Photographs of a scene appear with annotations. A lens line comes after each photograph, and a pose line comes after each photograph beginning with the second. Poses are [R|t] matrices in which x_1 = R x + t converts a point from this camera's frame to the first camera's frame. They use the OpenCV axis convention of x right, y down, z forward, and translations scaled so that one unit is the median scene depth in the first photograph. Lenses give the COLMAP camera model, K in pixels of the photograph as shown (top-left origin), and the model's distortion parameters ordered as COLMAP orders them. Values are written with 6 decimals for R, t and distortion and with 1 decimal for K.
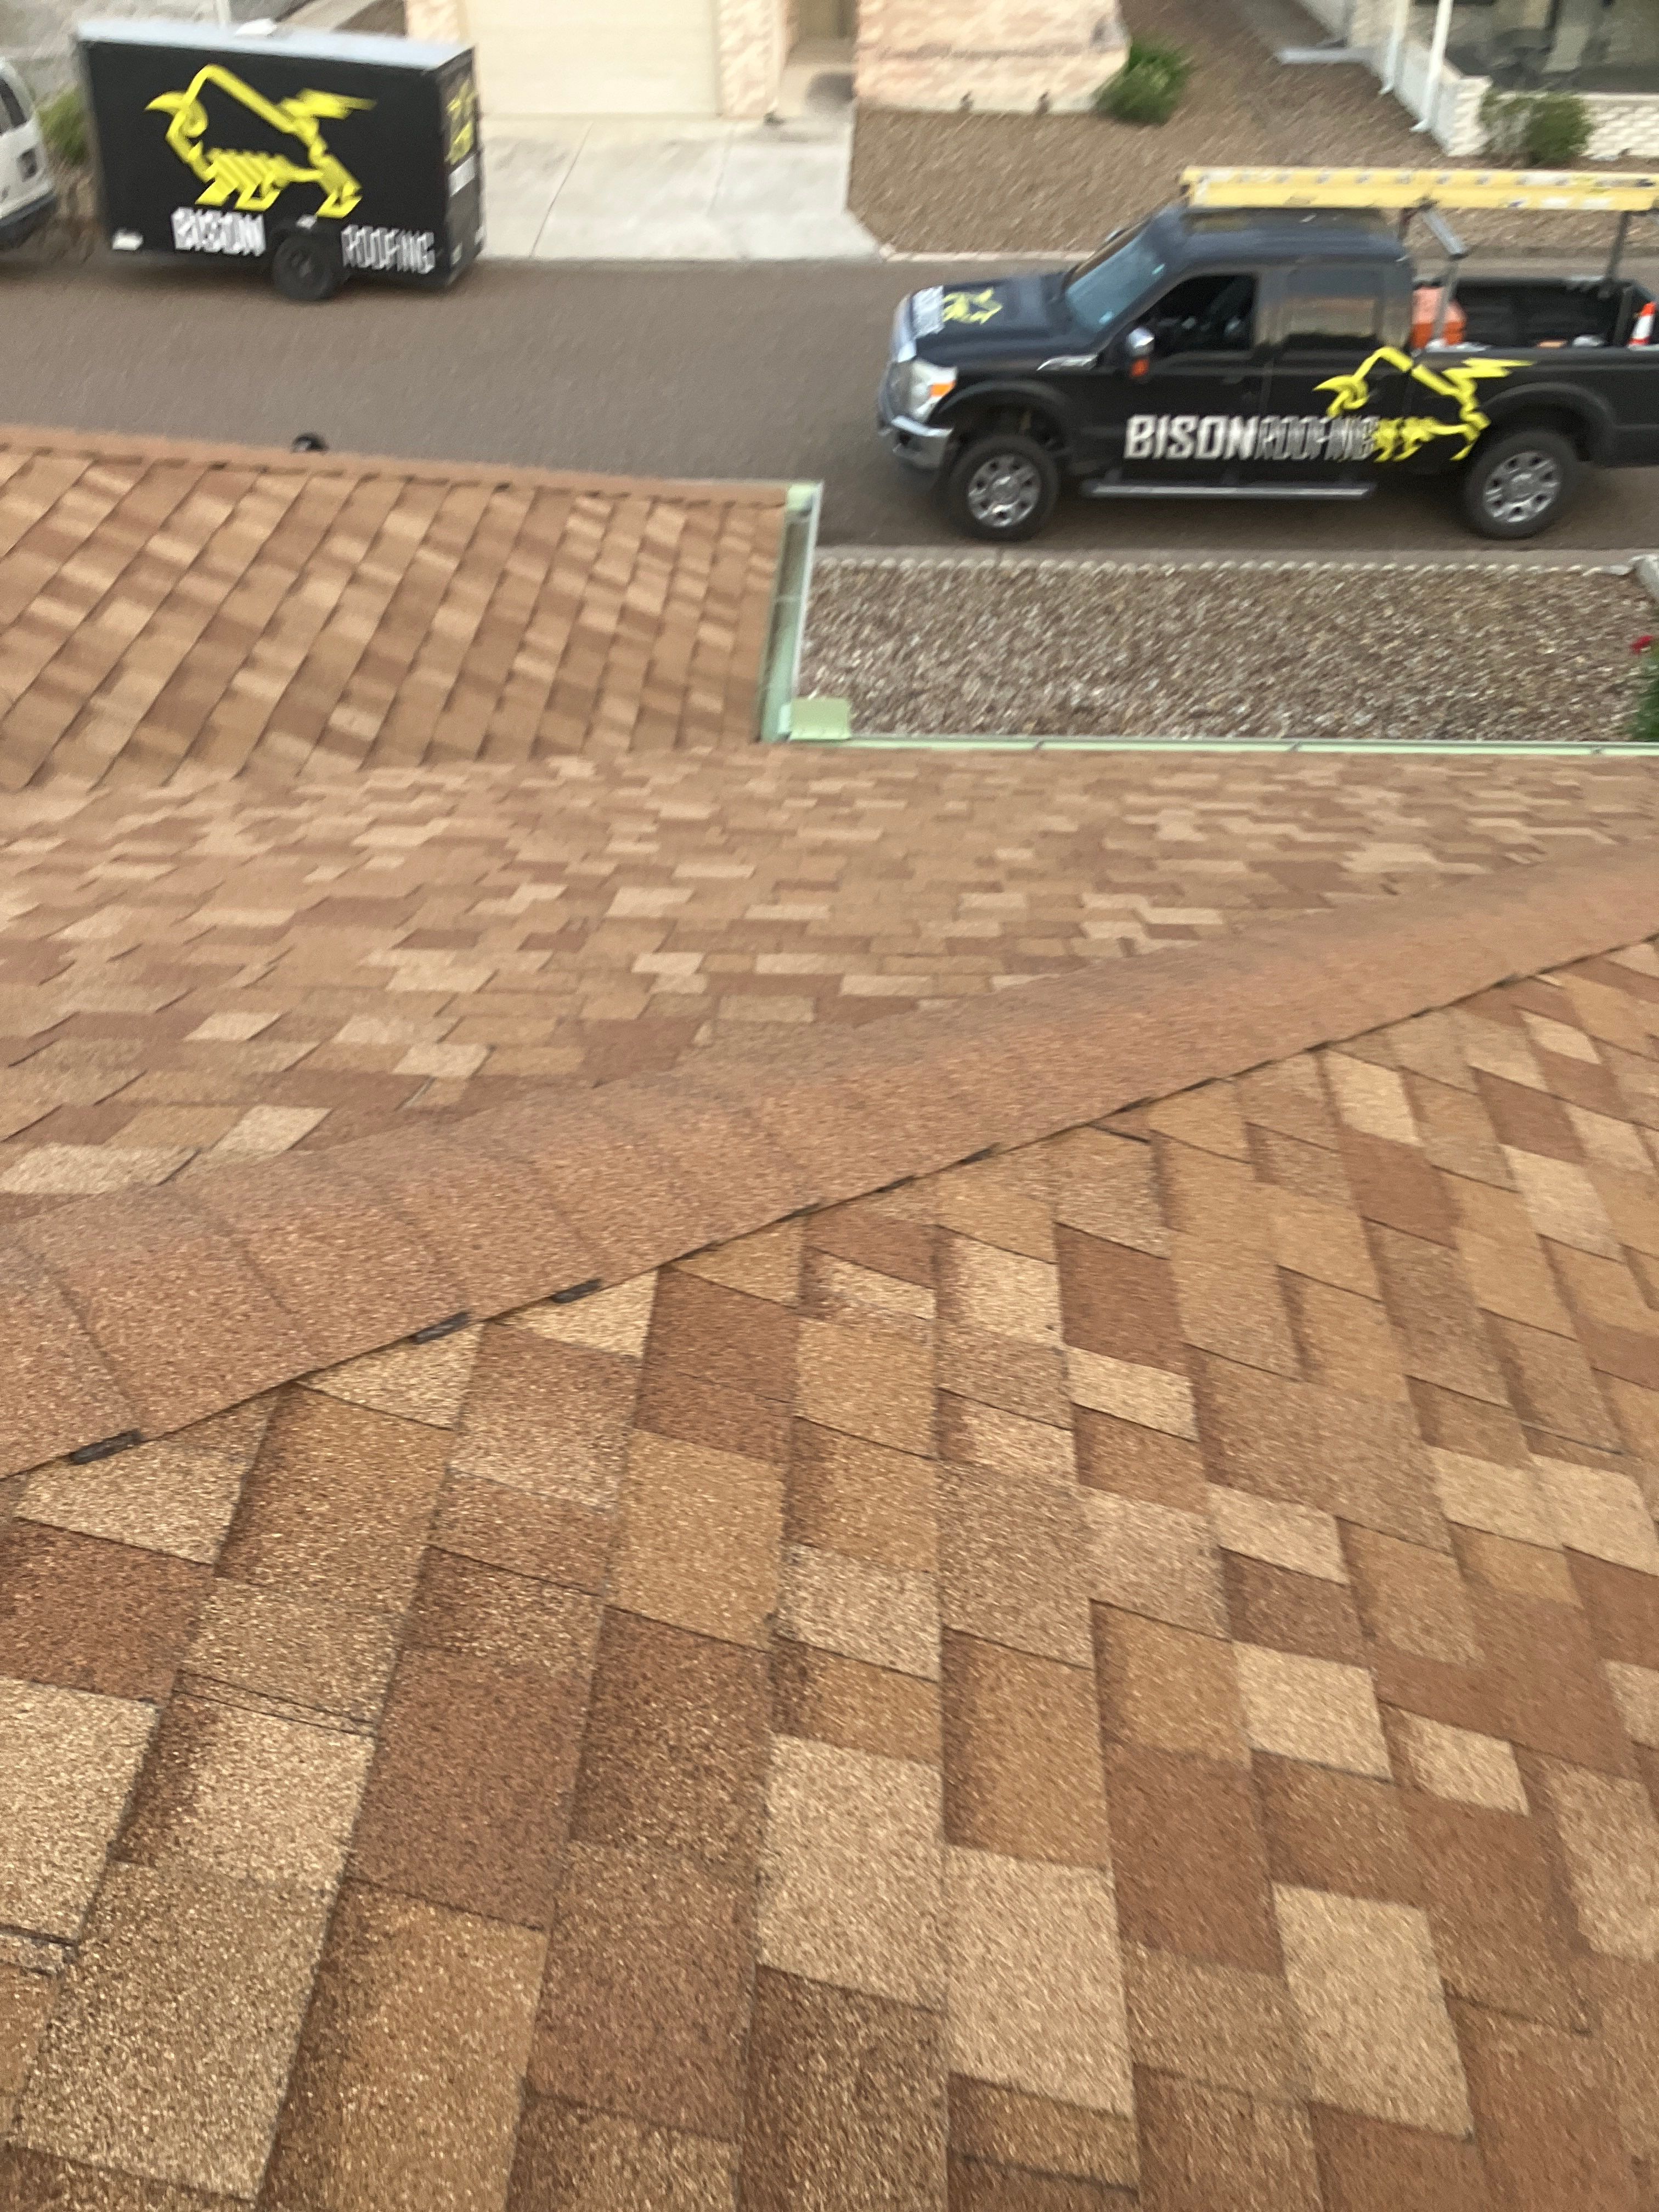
lens RADIAL K [[1768.0, 0, 829.5], [0, 1768.0, 1106.0], [0, 0, 1]] dist [0.000798, -0.000157]
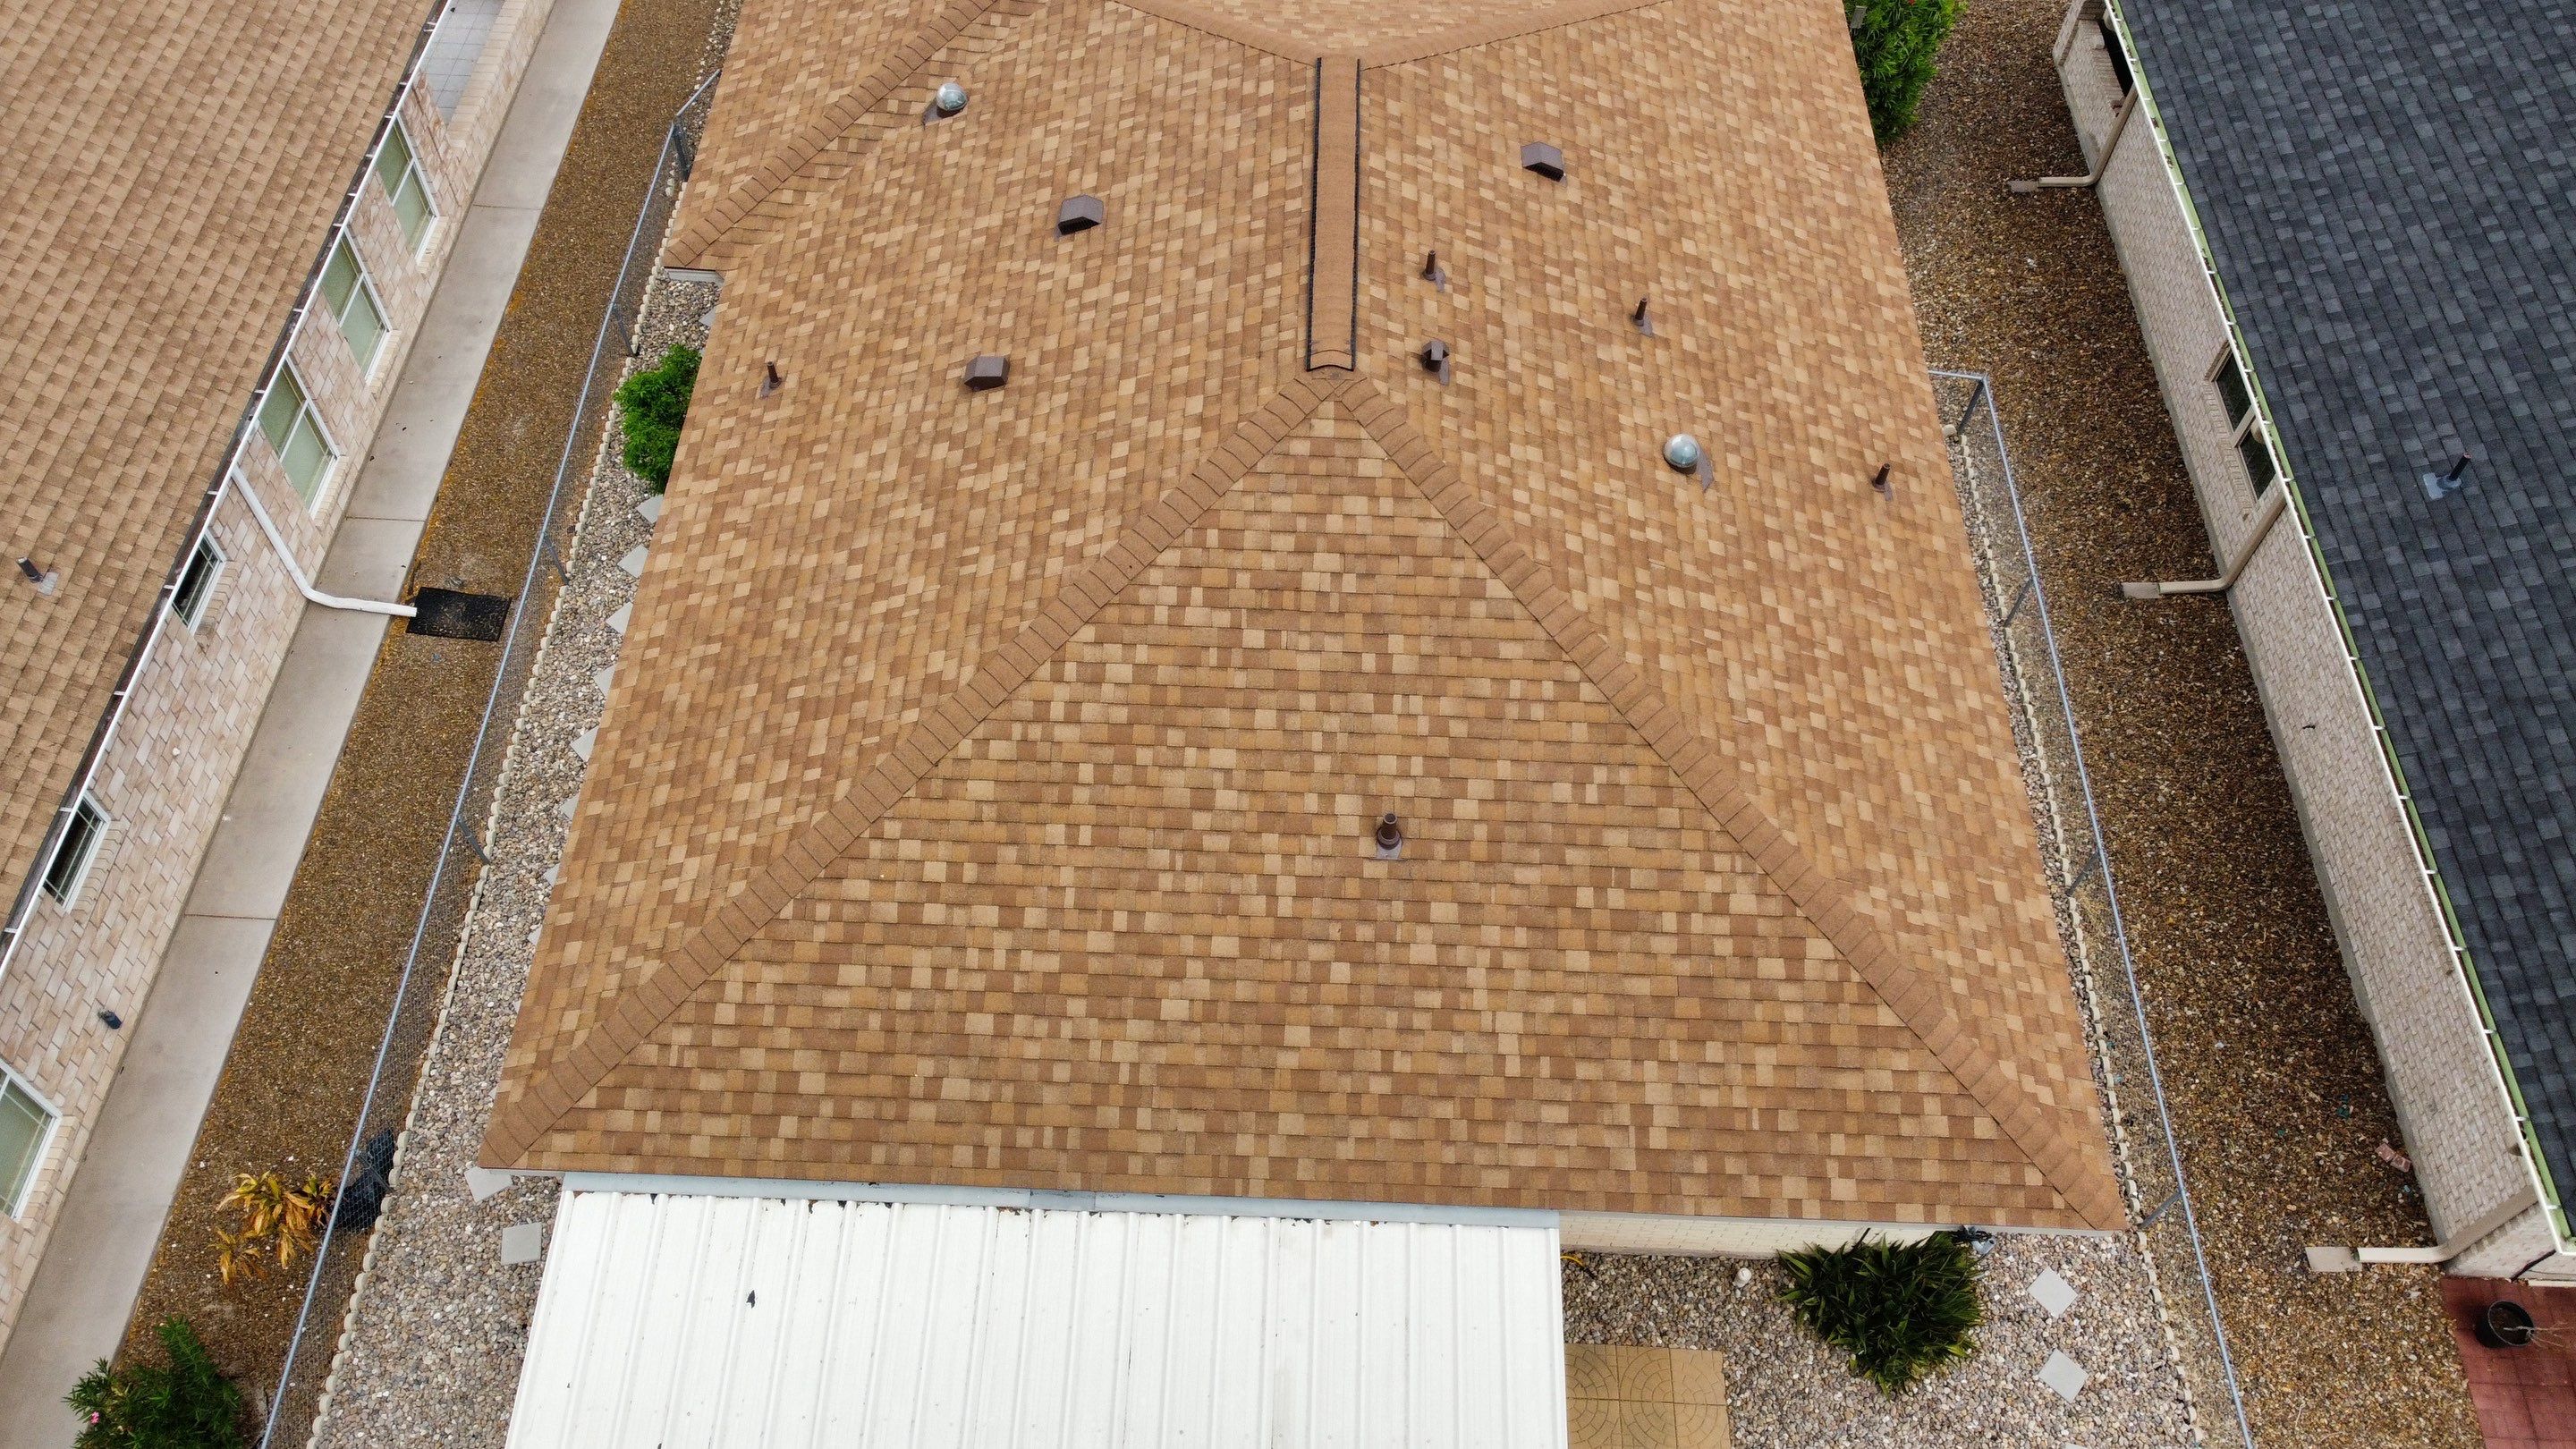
lens RADIAL K [[1965.2, 0, 1288.0], [0, 1965.2, 724.5], [0, 0, 1]] dist [0.005423, -0.000281]
pose [[0.999000, 0.021967, 0.038932, -1.335553], [-0.031702, 0.962179, 0.270568, 0.707081], [-0.031516, -0.271532, 0.961913, -9.077469]]
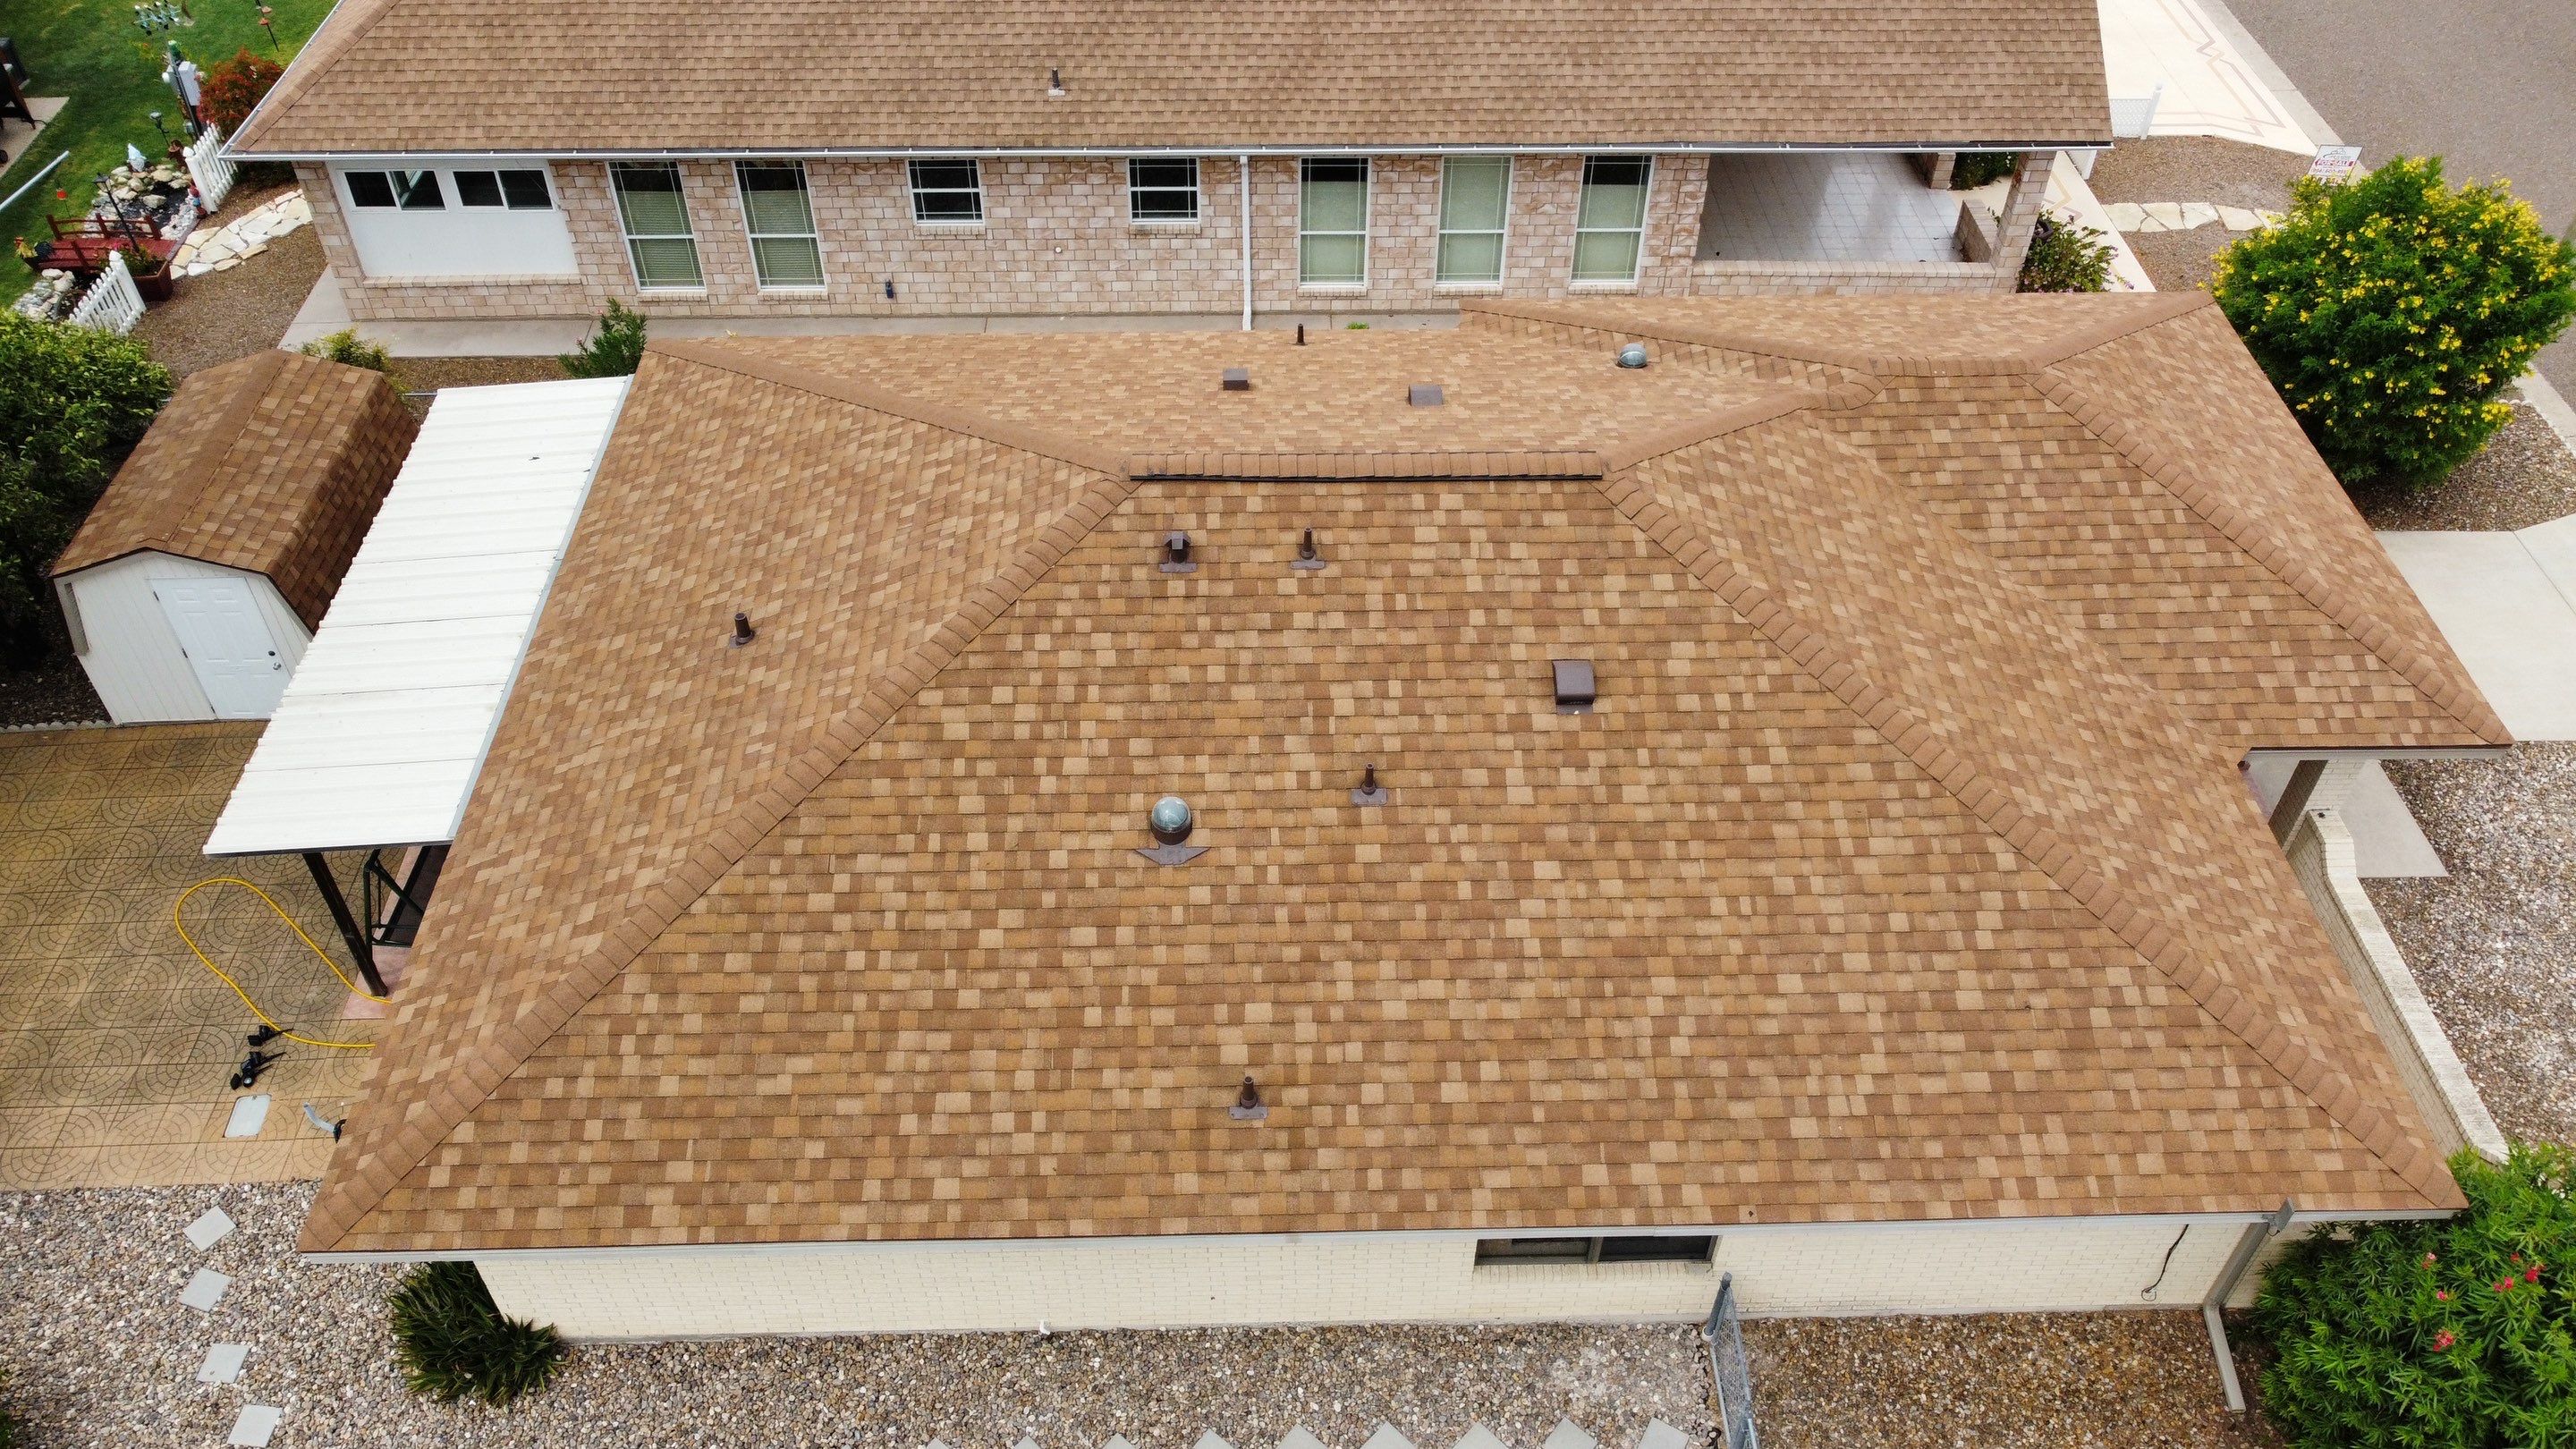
lens RADIAL K [[1965.2, 0, 1288.0], [0, 1965.2, 724.5], [0, 0, 1]] dist [0.005423, -0.000281]
pose [[0.050917, 0.697586, -0.714690, 5.879950], [-0.627990, 0.578802, 0.520209, -2.681363], [0.776554, 0.422331, 0.467548, -4.178392]]
